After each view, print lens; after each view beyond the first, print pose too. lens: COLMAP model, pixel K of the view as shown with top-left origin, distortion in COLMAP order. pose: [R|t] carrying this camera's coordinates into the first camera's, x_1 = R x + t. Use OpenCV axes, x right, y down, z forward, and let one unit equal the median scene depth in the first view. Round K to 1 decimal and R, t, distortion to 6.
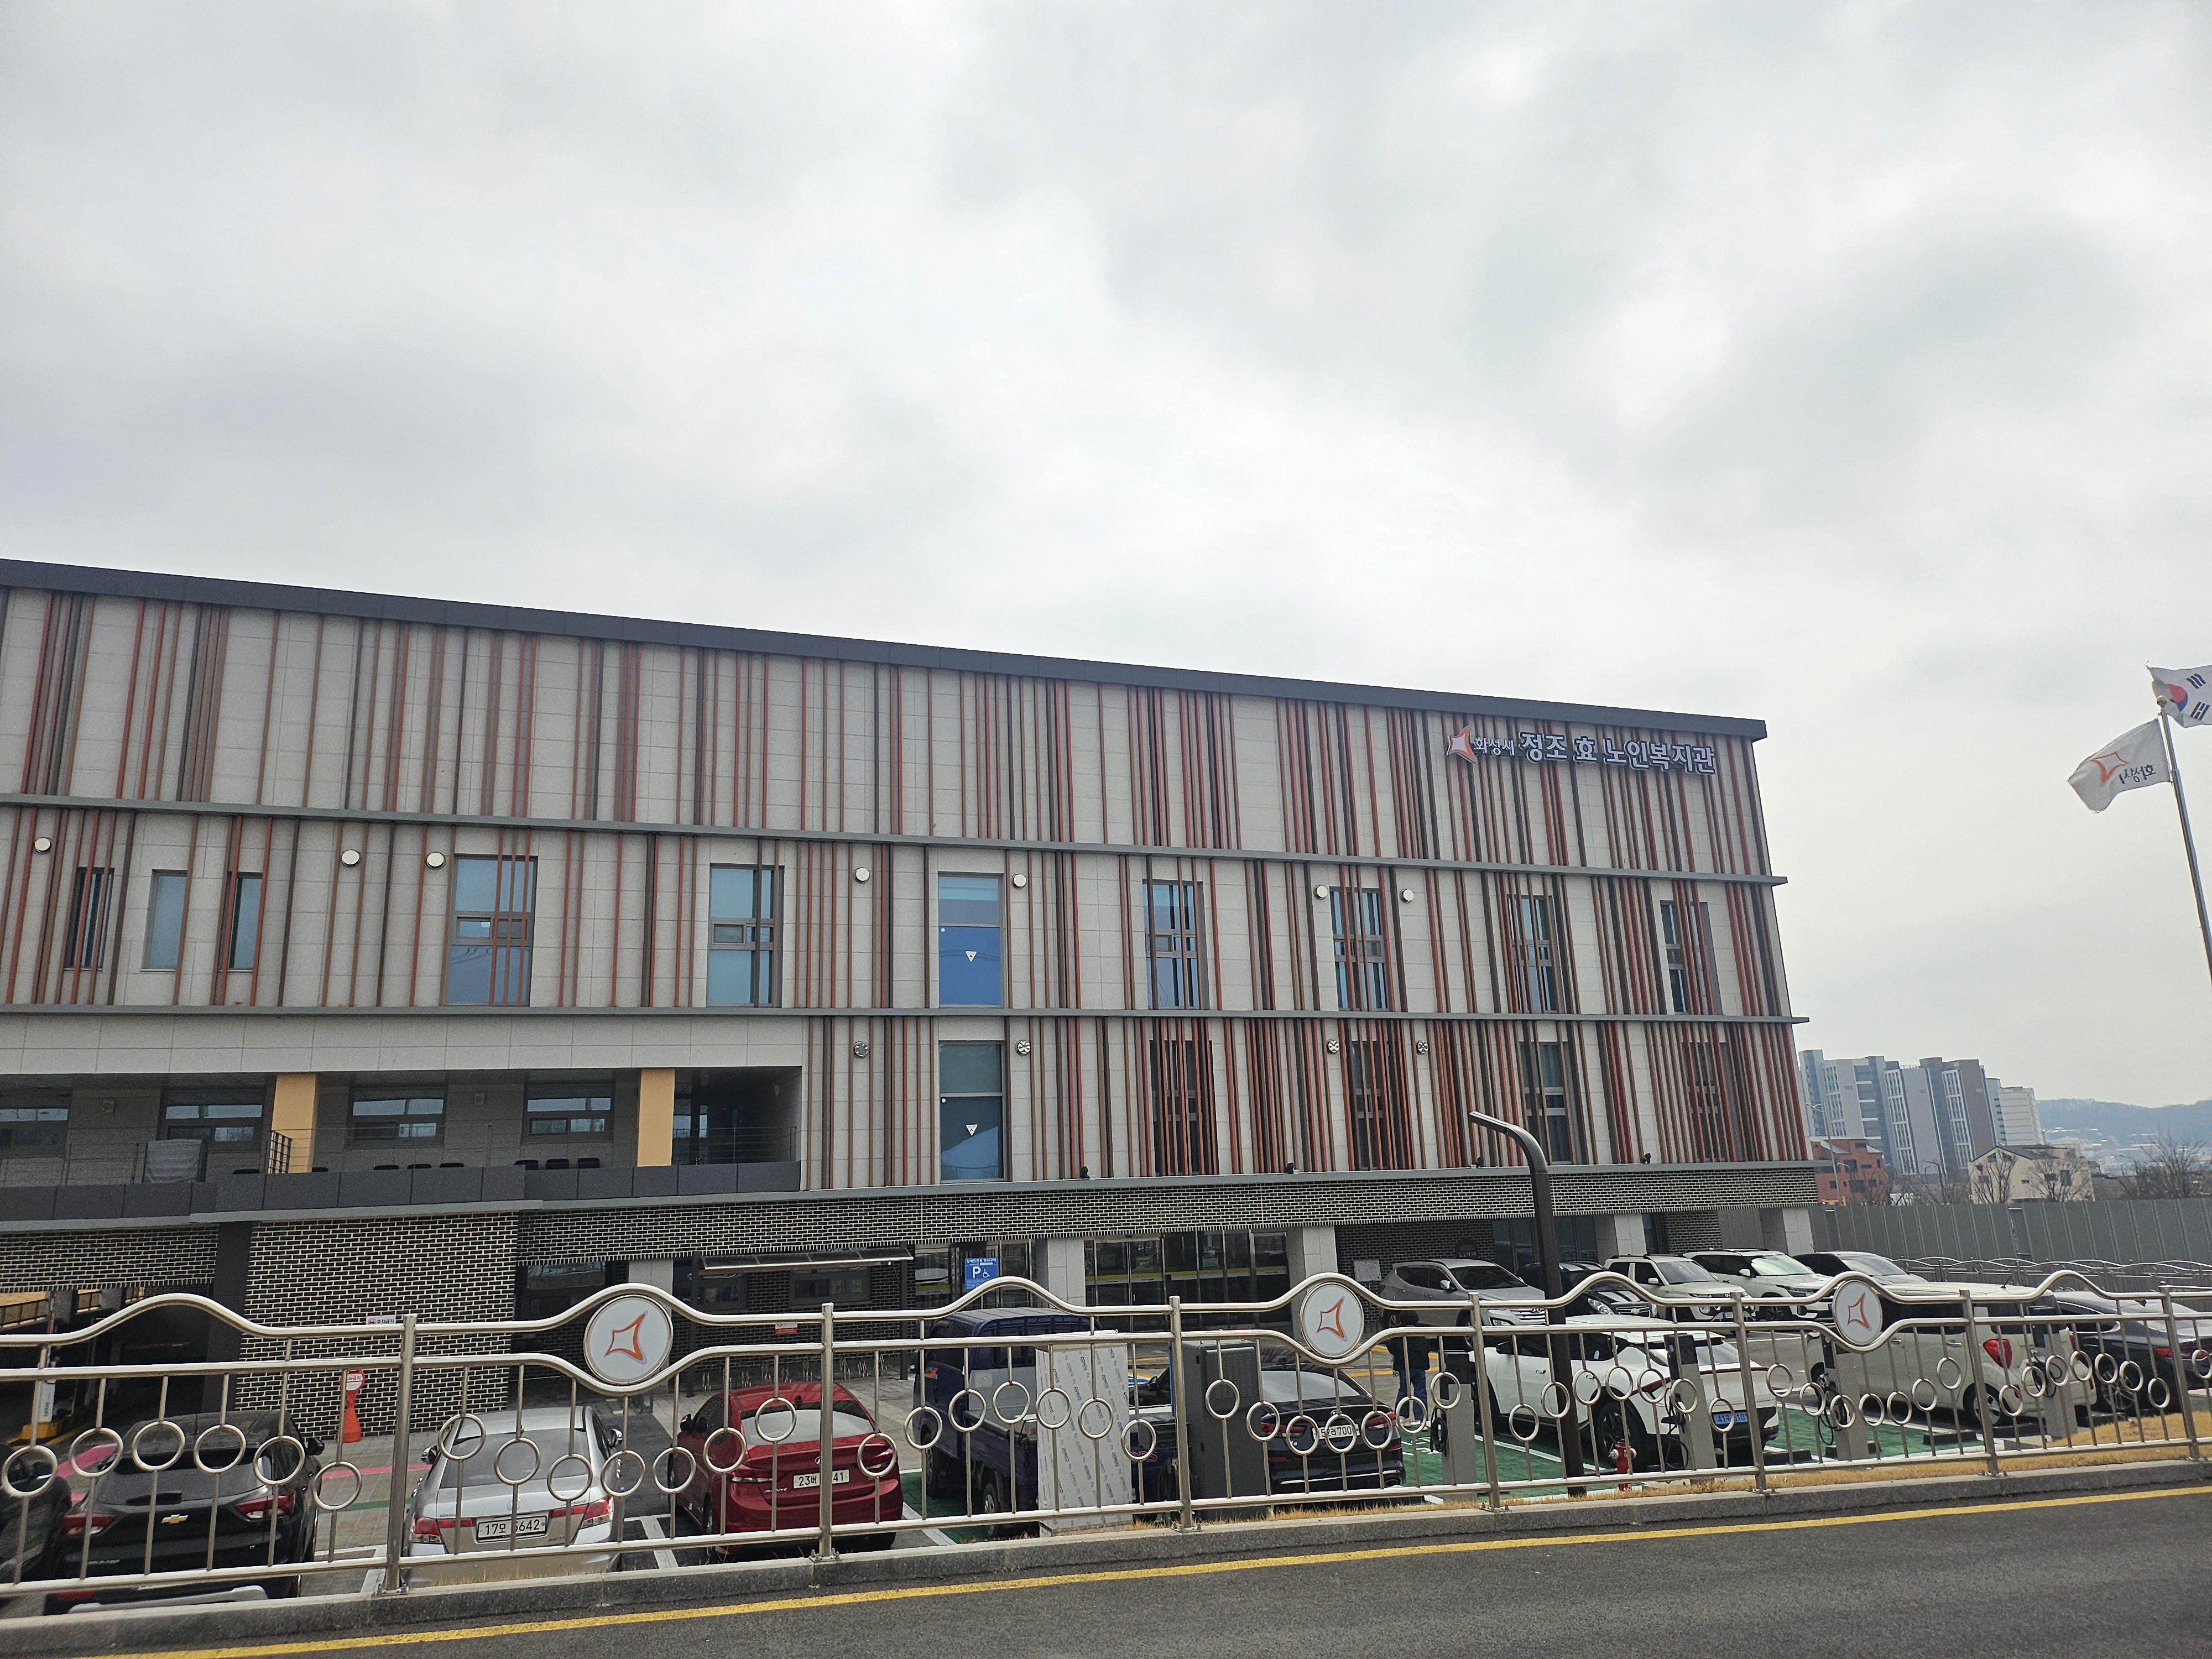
lens RADIAL K [[1547.3, 0, 1094.0], [0, 1547.3, 830.3], [0, 0, 1]] dist [0.051798, -0.001594]
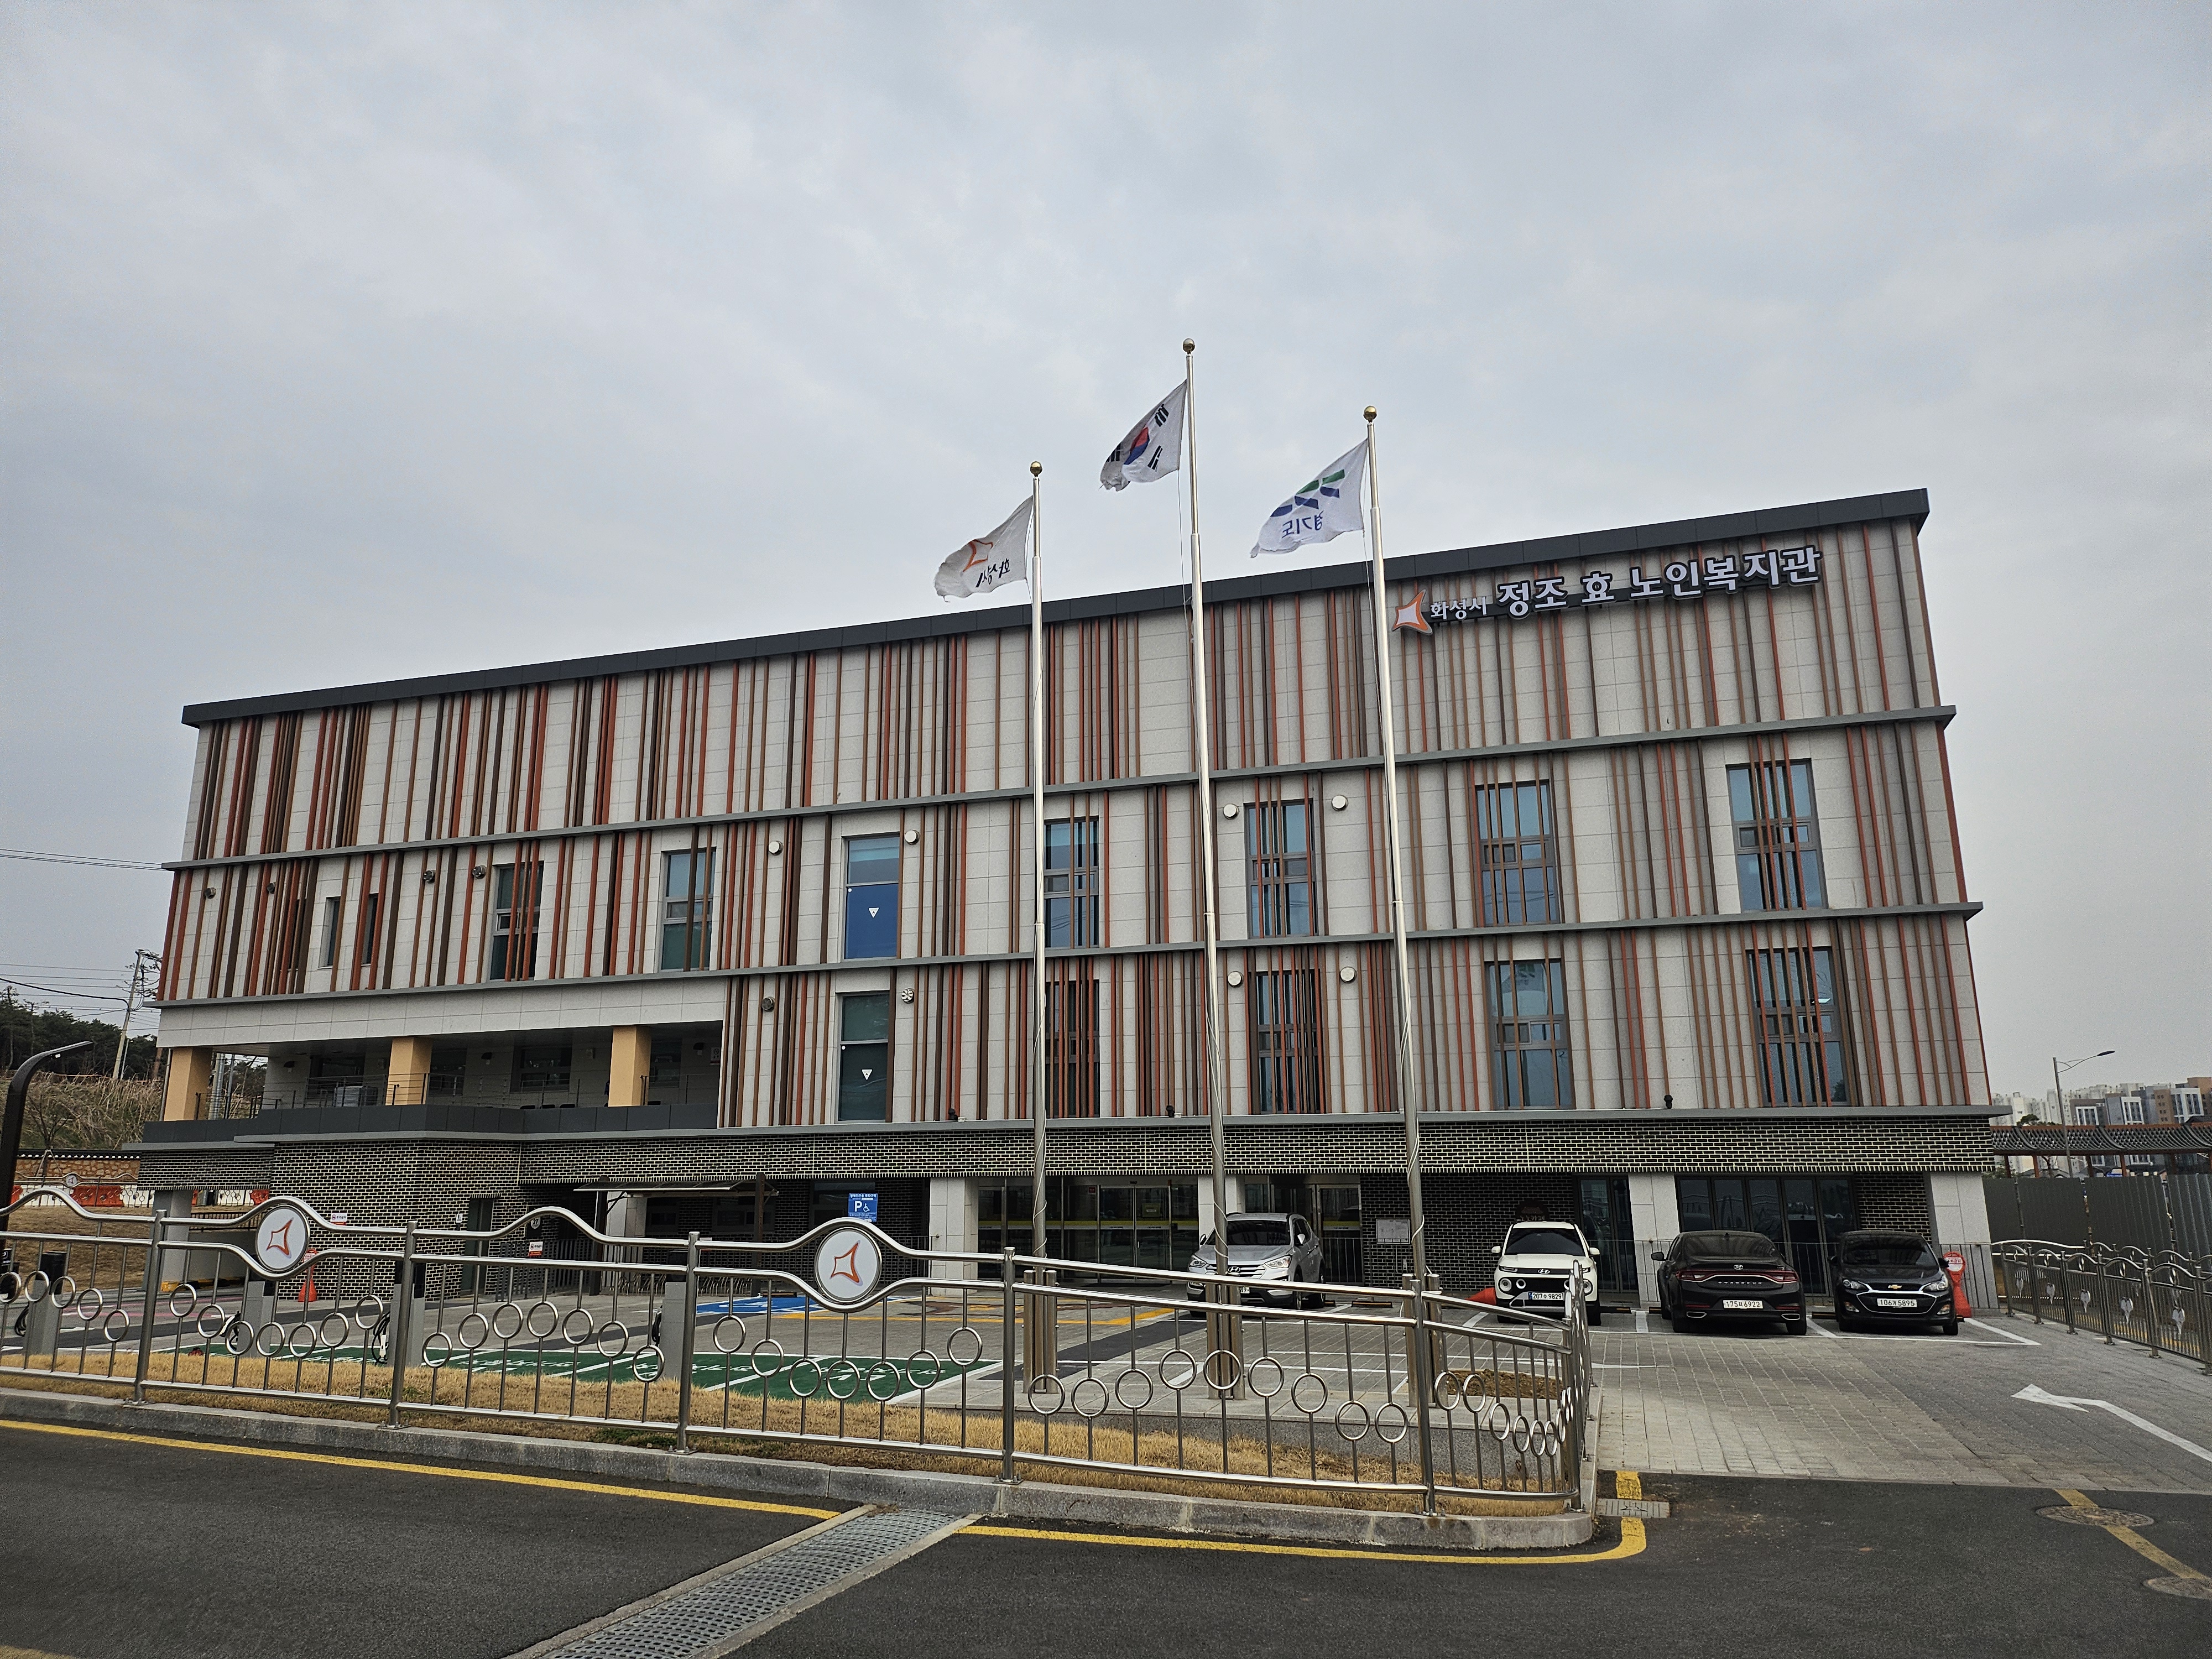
lens RADIAL K [[1547.3, 0, 1093.0], [0, 1547.3, 820.2], [0, 0, 1]] dist [0.051798, -0.001594]
pose [[0.788298, -0.107827, -0.605771, 0.692305], [0.126561, 0.991888, -0.011860, 0.049980], [0.602136, -0.067318, 0.795550, 0.246426]]
